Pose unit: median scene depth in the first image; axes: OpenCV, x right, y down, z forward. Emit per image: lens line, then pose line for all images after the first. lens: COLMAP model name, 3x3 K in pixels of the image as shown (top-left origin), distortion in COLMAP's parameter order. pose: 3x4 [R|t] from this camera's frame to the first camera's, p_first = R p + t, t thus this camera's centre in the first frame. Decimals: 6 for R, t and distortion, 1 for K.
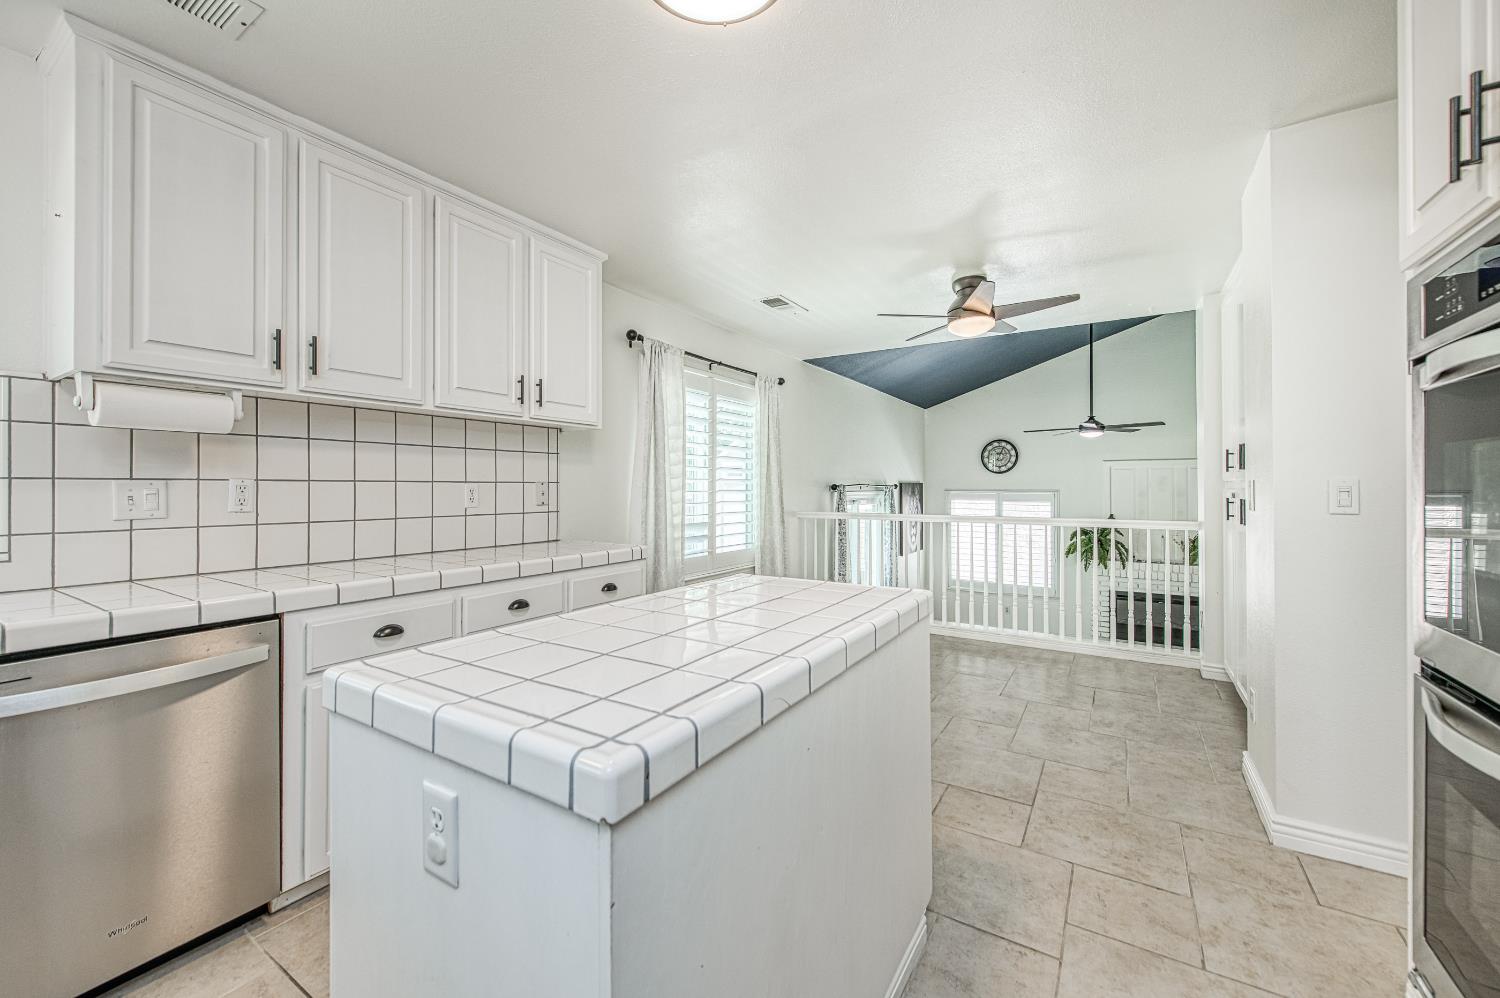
lens RADIAL K [[588.5, 0, 729.4], [0, 588.5, 483.2], [0, 0, 1]] dist [0.002984, 0.000038]
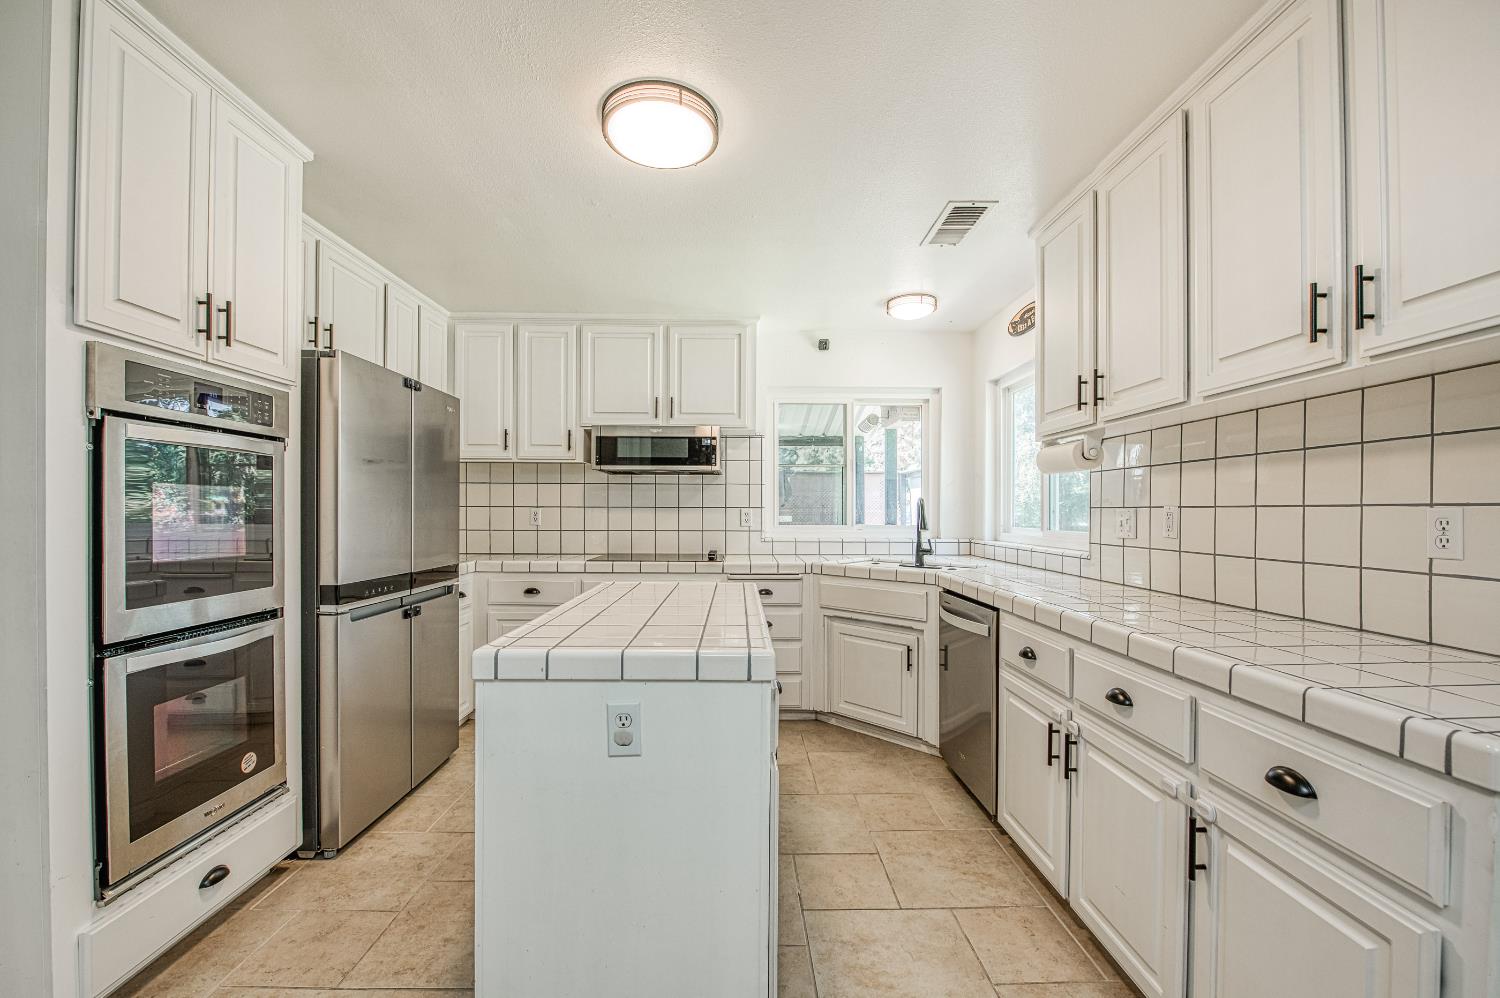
lens RADIAL K [[607.3, 0, 744.9], [0, 607.3, 514.1], [0, 0, 1]] dist [-0.014190, -0.000484]
pose [[-0.822575, -0.000937, -0.568655, 0.174956], [-0.000993, 0.999999, -0.000211, 0.003691], [0.568655, 0.000392, -0.822576, 0.646243]]
